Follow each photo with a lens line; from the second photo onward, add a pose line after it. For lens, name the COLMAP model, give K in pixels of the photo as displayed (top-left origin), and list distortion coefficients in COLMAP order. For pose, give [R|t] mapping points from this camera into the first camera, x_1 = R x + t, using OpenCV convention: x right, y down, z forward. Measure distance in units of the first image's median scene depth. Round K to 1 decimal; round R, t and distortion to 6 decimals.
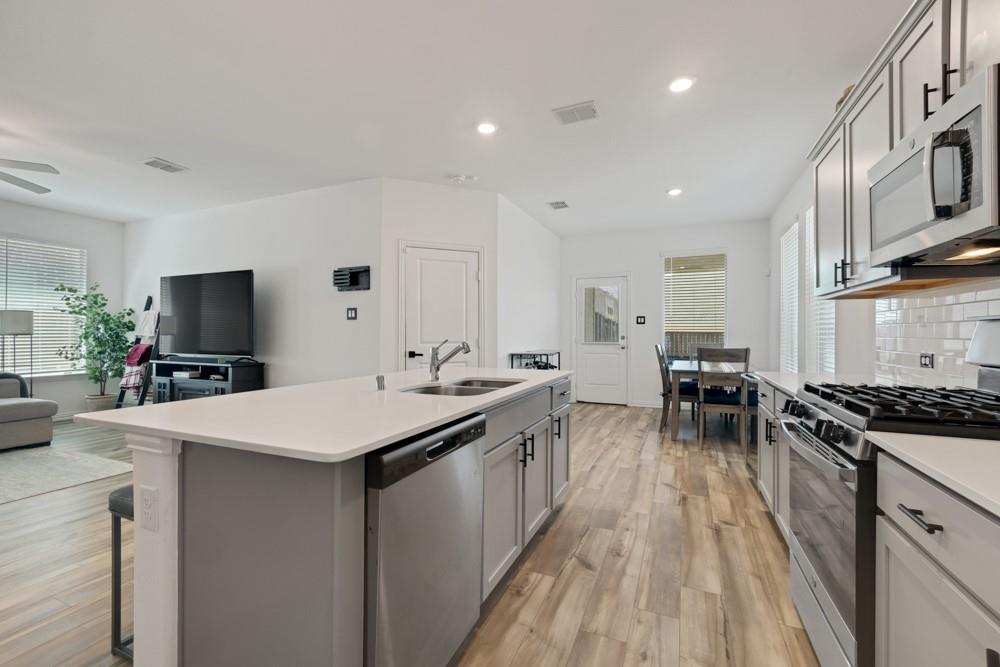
lens RADIAL K [[449.3, 0, 500.0], [0, 449.3, 333.5], [0, 0, 1]] dist [-0.006299, -0.000568]
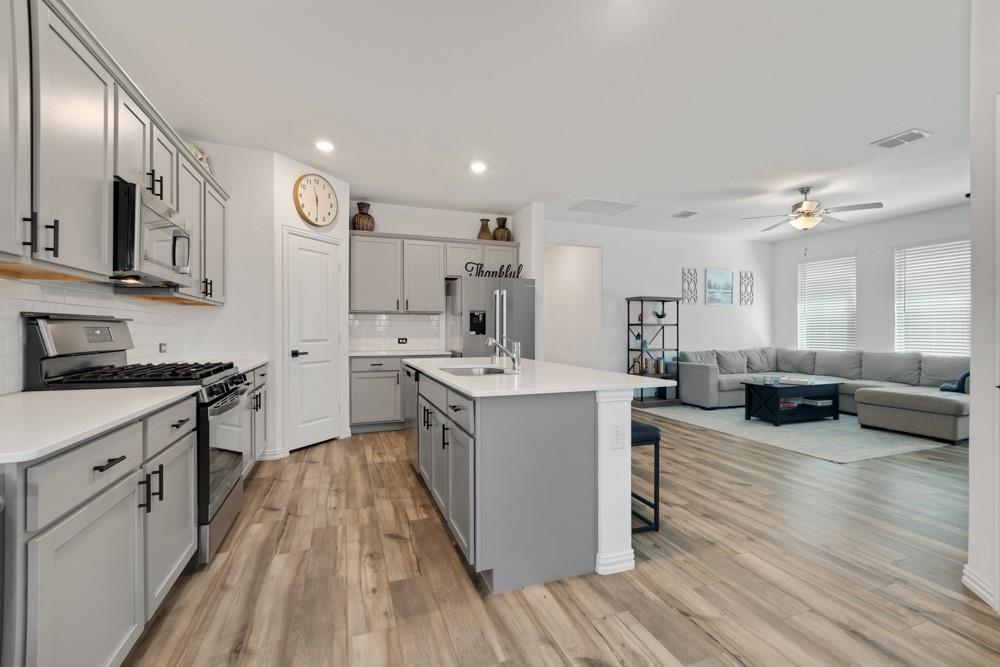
lens RADIAL K [[449.3, 0, 500.0], [0, 449.3, 333.5], [0, 0, 1]] dist [-0.006299, -0.000568]
pose [[-0.748839, 0.005717, -0.662727, 0.724238], [0.003626, 0.999983, 0.004529, 0.004838], [0.662742, 0.000988, -0.748847, 1.985968]]
